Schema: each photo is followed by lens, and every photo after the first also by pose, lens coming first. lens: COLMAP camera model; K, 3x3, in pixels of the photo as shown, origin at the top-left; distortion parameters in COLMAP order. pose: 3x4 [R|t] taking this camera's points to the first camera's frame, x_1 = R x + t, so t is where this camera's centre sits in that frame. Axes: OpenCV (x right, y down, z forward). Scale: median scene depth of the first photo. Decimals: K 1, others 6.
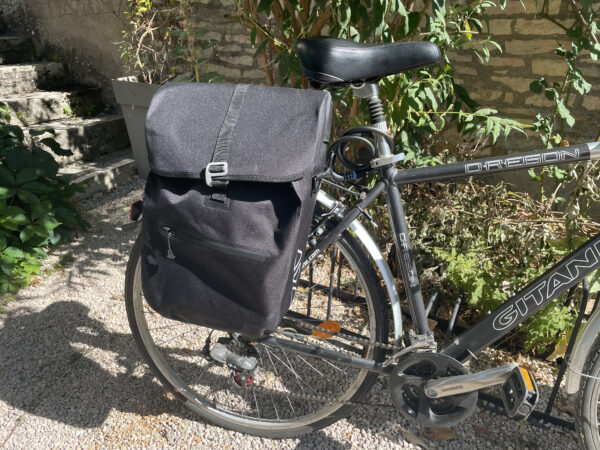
lens RADIAL K [[485.5, 0, 299.3], [0, 485.5, 223.1], [0, 0, 1]] dist [0.018314, -0.041777]
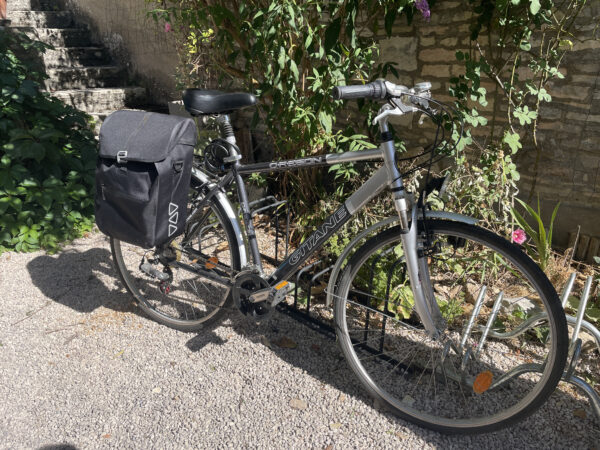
lens RADIAL K [[485.5, 0, 300.4], [0, 485.5, 223.1], [0, 0, 1]] dist [0.018314, -0.041777]
pose [[0.973825, 0.086683, -0.210122, 0.527005], [-0.095436, 0.994925, -0.031863, 0.087250], [0.206294, 0.051082, 0.977156, -0.421181]]
